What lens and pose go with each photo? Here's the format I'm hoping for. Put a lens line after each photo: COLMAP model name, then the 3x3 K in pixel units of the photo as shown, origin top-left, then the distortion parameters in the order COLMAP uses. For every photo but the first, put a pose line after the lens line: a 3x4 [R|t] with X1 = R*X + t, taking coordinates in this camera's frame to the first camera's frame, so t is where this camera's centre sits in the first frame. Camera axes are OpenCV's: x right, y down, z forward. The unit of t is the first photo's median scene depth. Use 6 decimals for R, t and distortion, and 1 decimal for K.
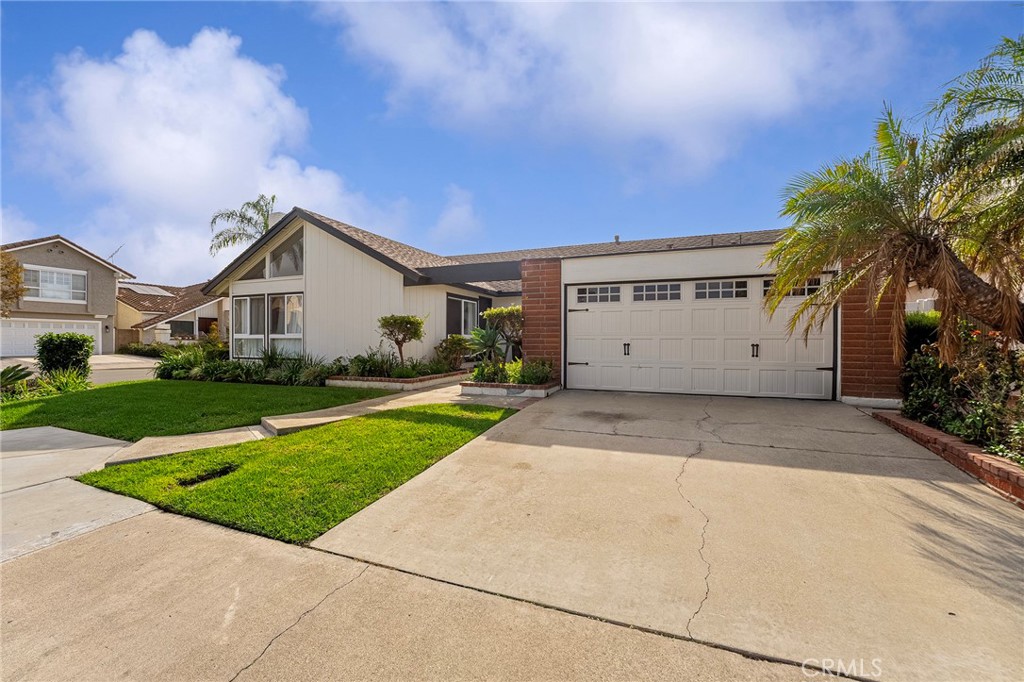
lens RADIAL K [[447.4, 0, 511.7], [0, 447.4, 325.7], [0, 0, 1]] dist [-0.013706, -0.000003]
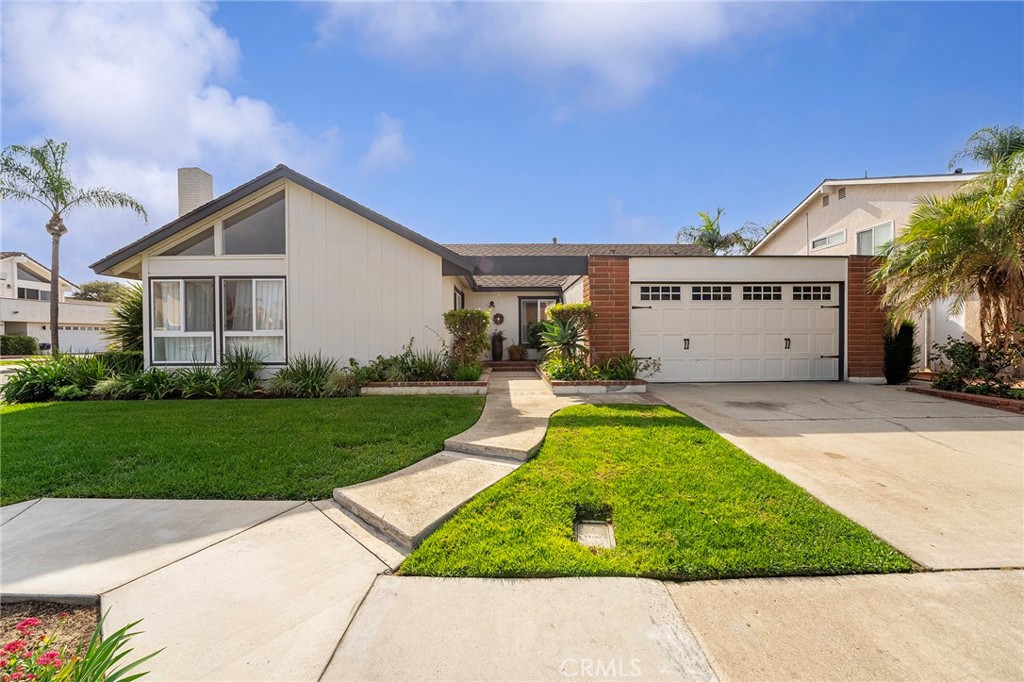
lens RADIAL K [[426.5, 0, 563.0], [0, 426.5, 341.9], [0, 0, 1]] dist [-0.018207, 0.000035]
pose [[0.908696, -0.011548, 0.417300, -0.431108], [-0.006328, 0.999121, 0.041429, 0.005811], [-0.417412, -0.040286, 0.907824, 0.170931]]
